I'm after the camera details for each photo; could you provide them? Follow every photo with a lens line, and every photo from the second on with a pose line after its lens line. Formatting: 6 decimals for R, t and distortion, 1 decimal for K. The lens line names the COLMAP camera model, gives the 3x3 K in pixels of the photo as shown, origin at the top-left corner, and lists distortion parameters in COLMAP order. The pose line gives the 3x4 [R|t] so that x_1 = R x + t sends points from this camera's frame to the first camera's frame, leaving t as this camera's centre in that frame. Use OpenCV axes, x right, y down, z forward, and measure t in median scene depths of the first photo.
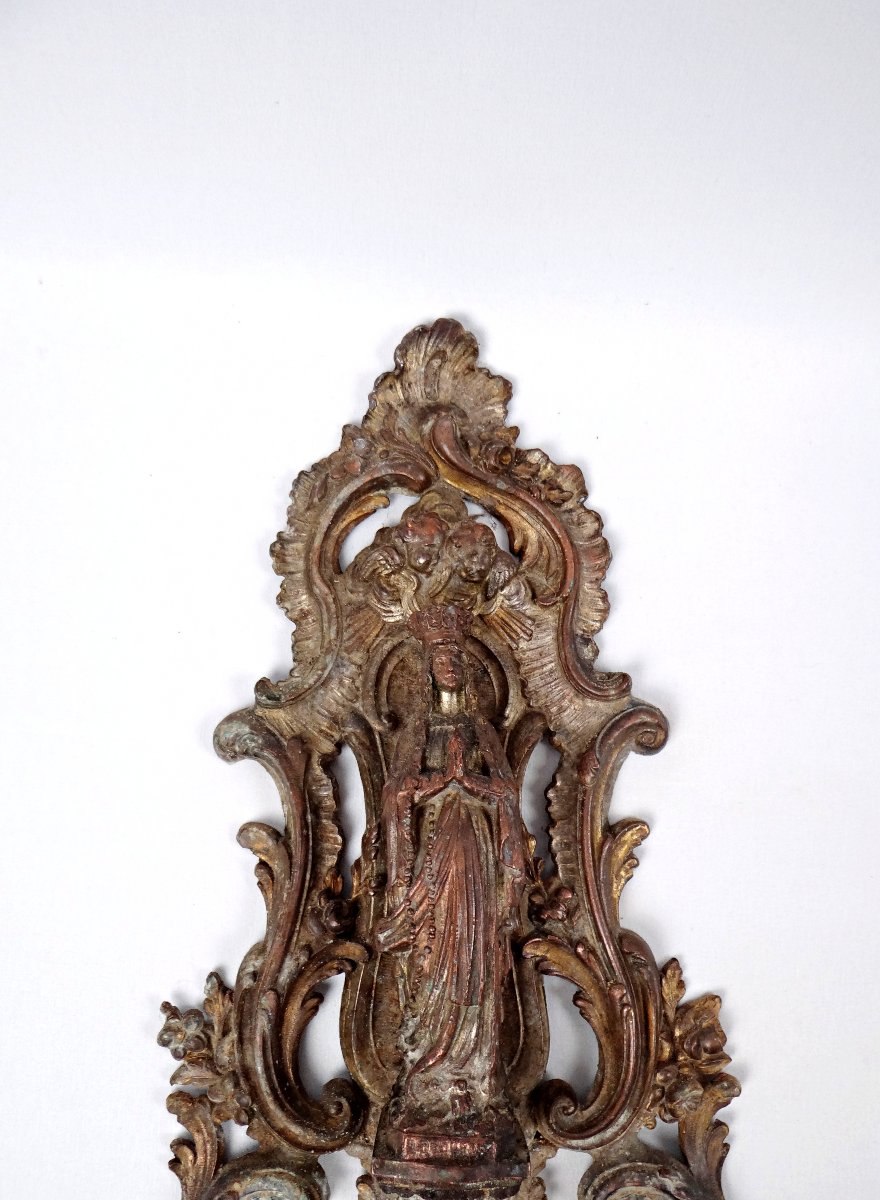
lens RADIAL K [[1003.0, 0, 436.3], [0, 1003.0, 601.3], [0, 0, 1]] dist [0.002301, -0.007711]
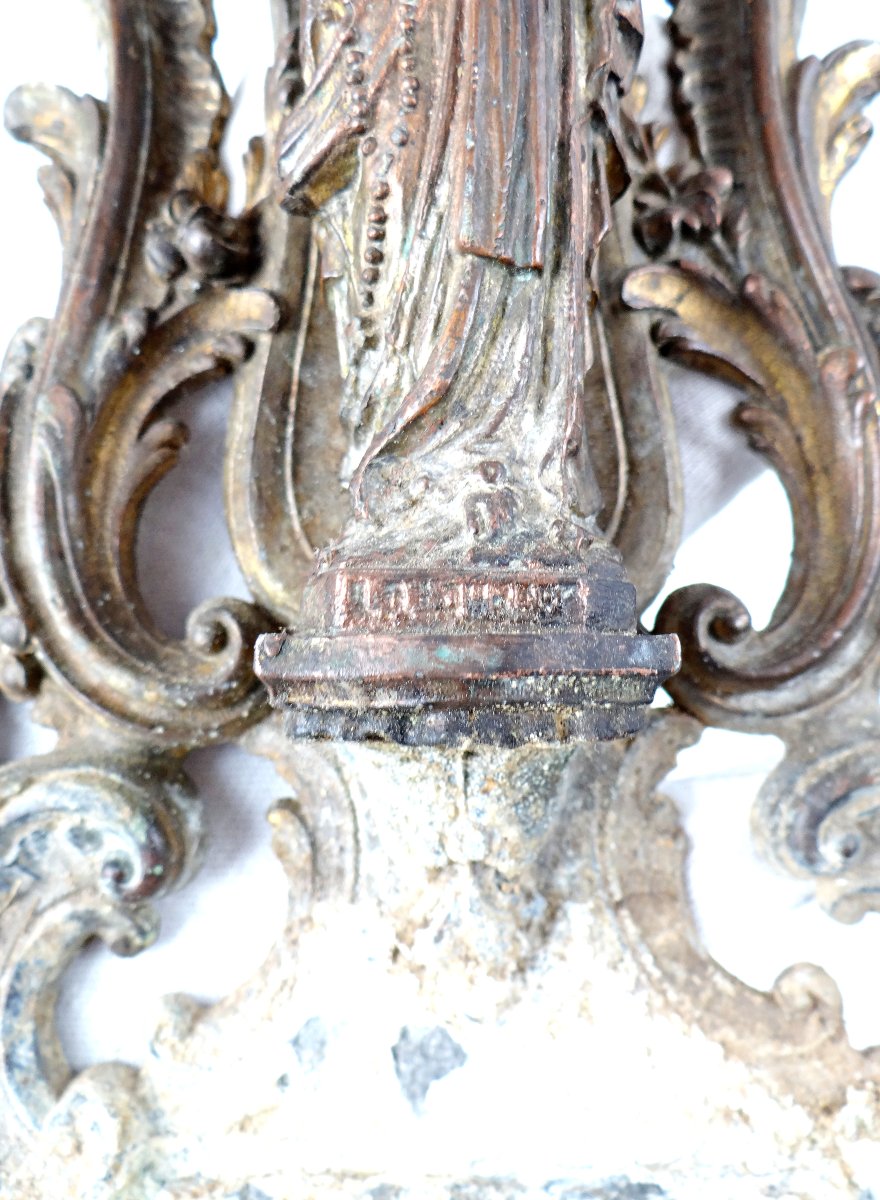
lens RADIAL K [[1007.7, 0, 446.5], [0, 1007.7, 598.8], [0, 0, 1]] dist [-0.003098, -0.005958]
pose [[0.999719, -0.020134, -0.012550, 0.010121], [0.020923, 0.997582, 0.066273, 0.443237], [0.011185, -0.066517, 0.997723, 0.533381]]
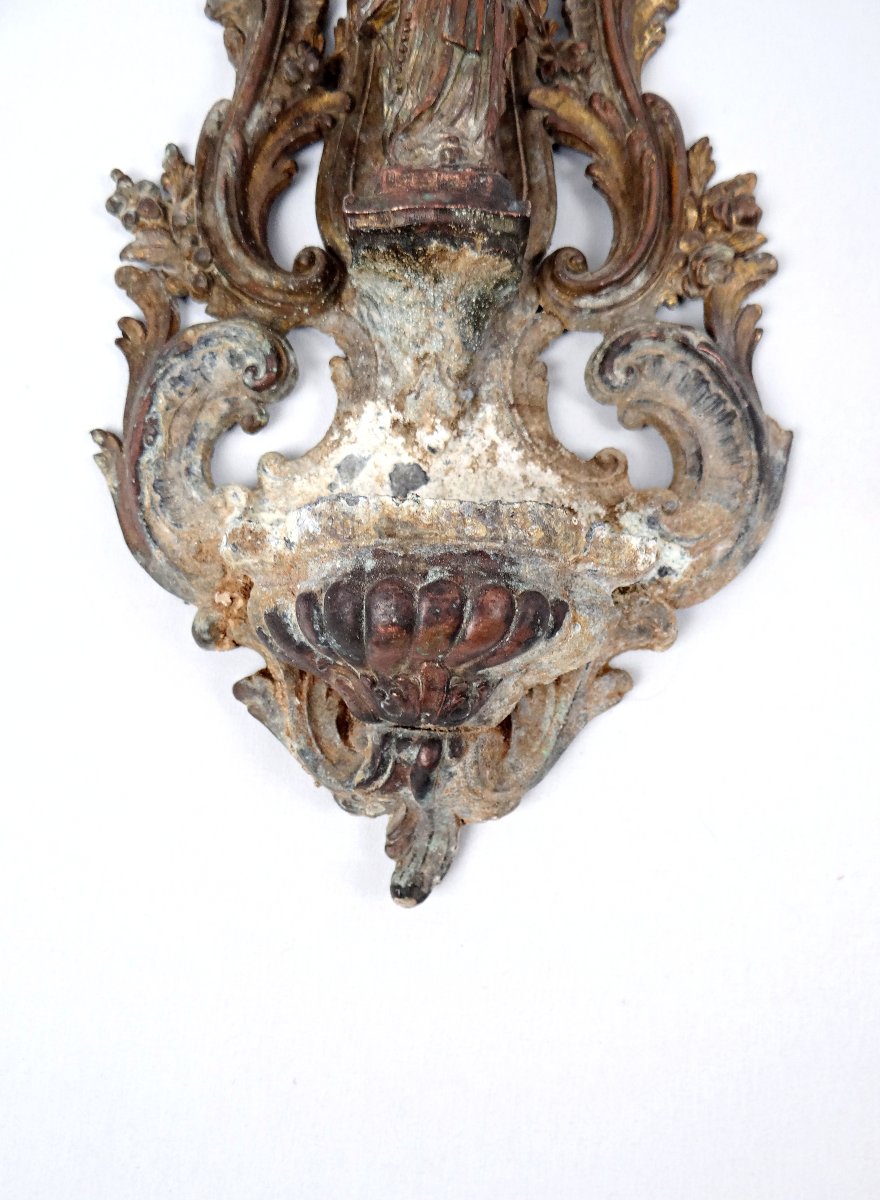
lens RADIAL K [[1003.0, 0, 436.3], [0, 1003.0, 601.3], [0, 0, 1]] dist [0.002301, -0.007711]
pose [[0.999555, 0.027127, -0.012424, 0.028440], [-0.027067, 0.999621, 0.004991, 0.762828], [0.012555, -0.004653, 0.999910, 0.129959]]
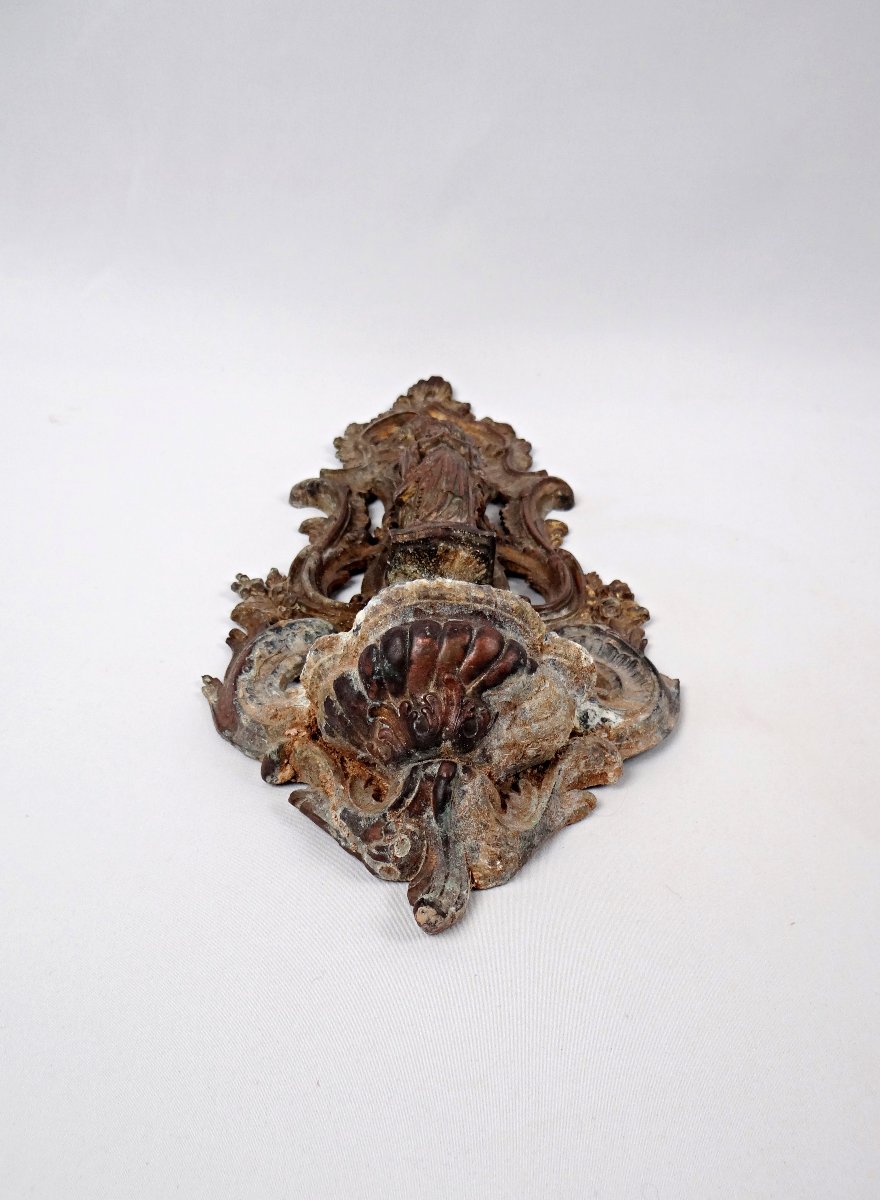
lens RADIAL K [[1005.6, 0, 420.6], [0, 1005.6, 594.6], [0, 0, 1]] dist [0.003060, -0.001826]
pose [[0.999431, 0.033251, 0.005723, -0.020183], [-0.016854, 0.638942, -0.769070, 1.511866], [-0.029229, 0.768536, 0.639139, 0.099159]]
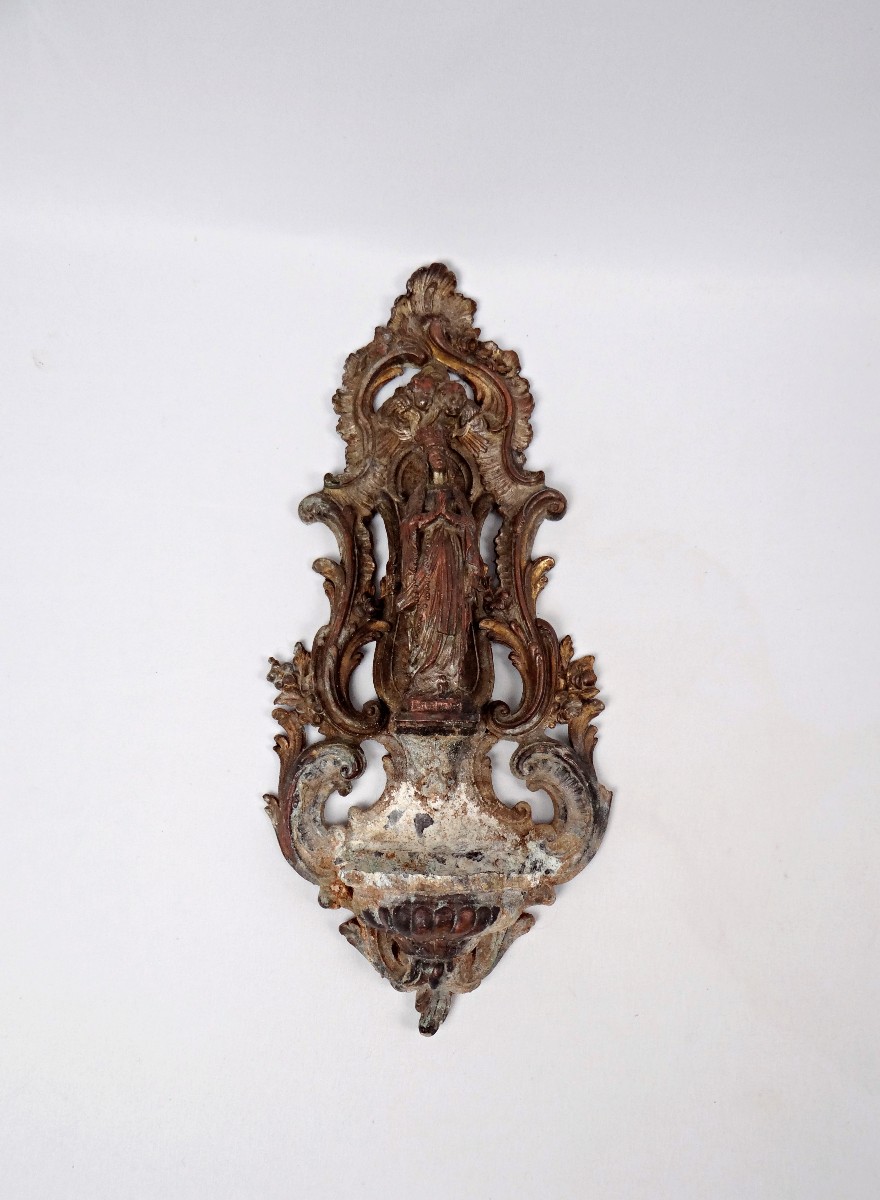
lens RADIAL K [[1005.6, 0, 420.6], [0, 1005.6, 594.6], [0, 0, 1]] dist [0.003060, -0.001826]
pose [[0.999962, 0.008706, 0.000177, -0.015529], [-0.008704, 0.999923, -0.008817, 0.305164], [-0.000254, 0.008816, 0.999961, -0.722740]]
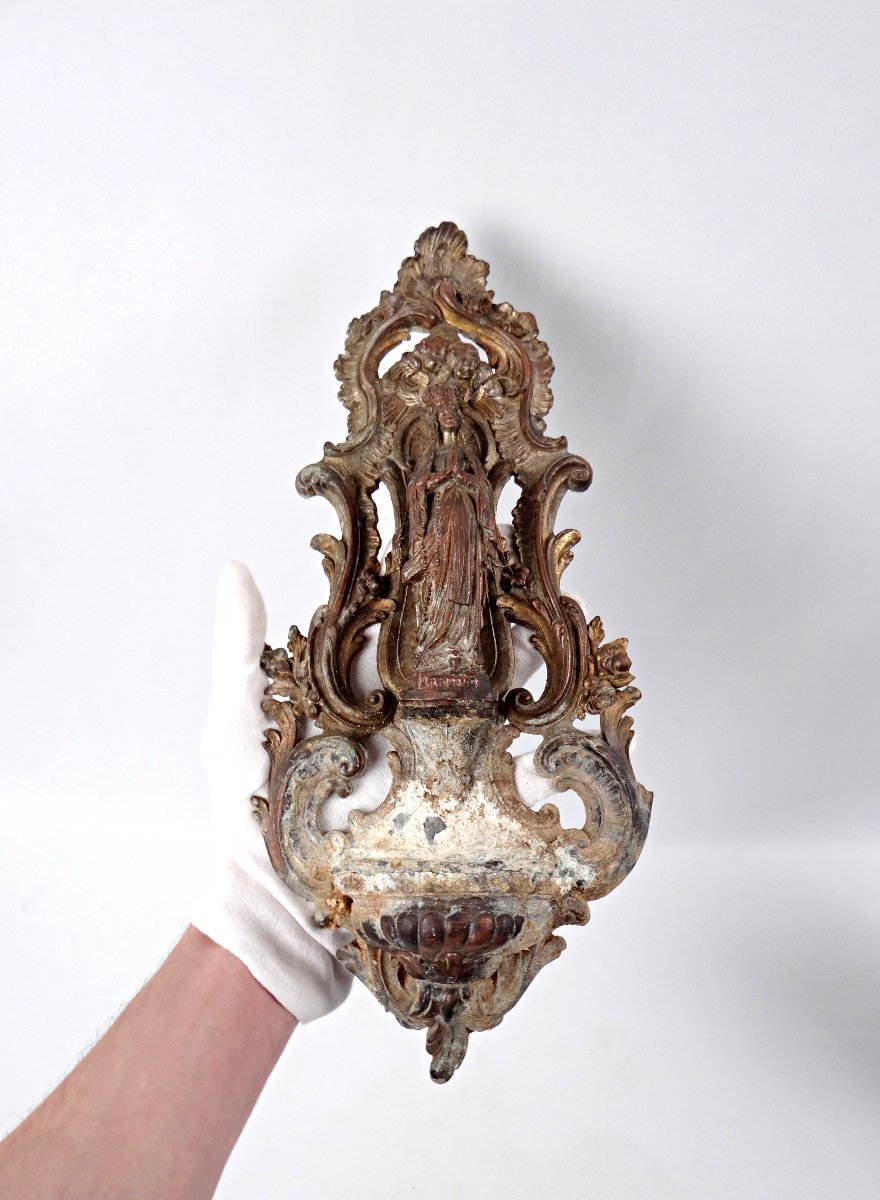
lens RADIAL K [[1005.6, 0, 420.6], [0, 1005.6, 594.6], [0, 0, 1]] dist [0.003060, -0.001826]
pose [[0.999741, 0.002625, -0.022590, 0.004556], [-0.005318, 0.992759, -0.120002, 0.510570], [0.022112, 0.120091, 0.992517, -0.523085]]
